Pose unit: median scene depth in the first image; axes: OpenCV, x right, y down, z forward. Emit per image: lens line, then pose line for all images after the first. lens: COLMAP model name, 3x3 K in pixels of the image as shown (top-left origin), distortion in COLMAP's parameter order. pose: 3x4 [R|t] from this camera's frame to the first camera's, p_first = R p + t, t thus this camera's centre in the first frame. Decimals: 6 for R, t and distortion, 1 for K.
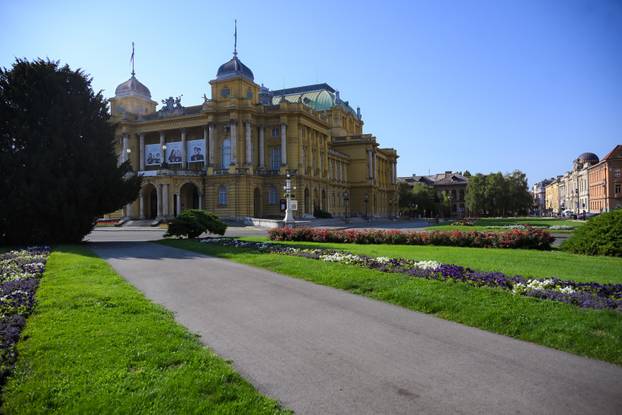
lens RADIAL K [[396.3, 0, 311.0], [0, 396.3, 207.5], [0, 0, 1]] dist [-0.000127, -0.000326]
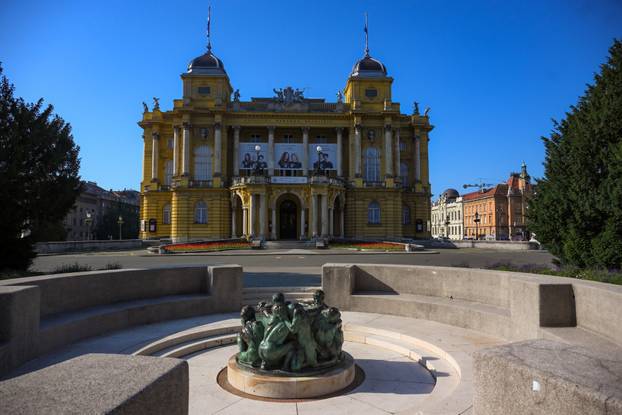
lens RADIAL K [[396.3, 0, 311.0], [0, 396.3, 207.5], [0, 0, 1]] dist [-0.000127, -0.000326]
pose [[0.903189, 0.044528, 0.426927, -0.634835], [-0.019559, 0.997841, -0.062697, 0.013162], [-0.428797, 0.048277, 0.902110, 0.266613]]
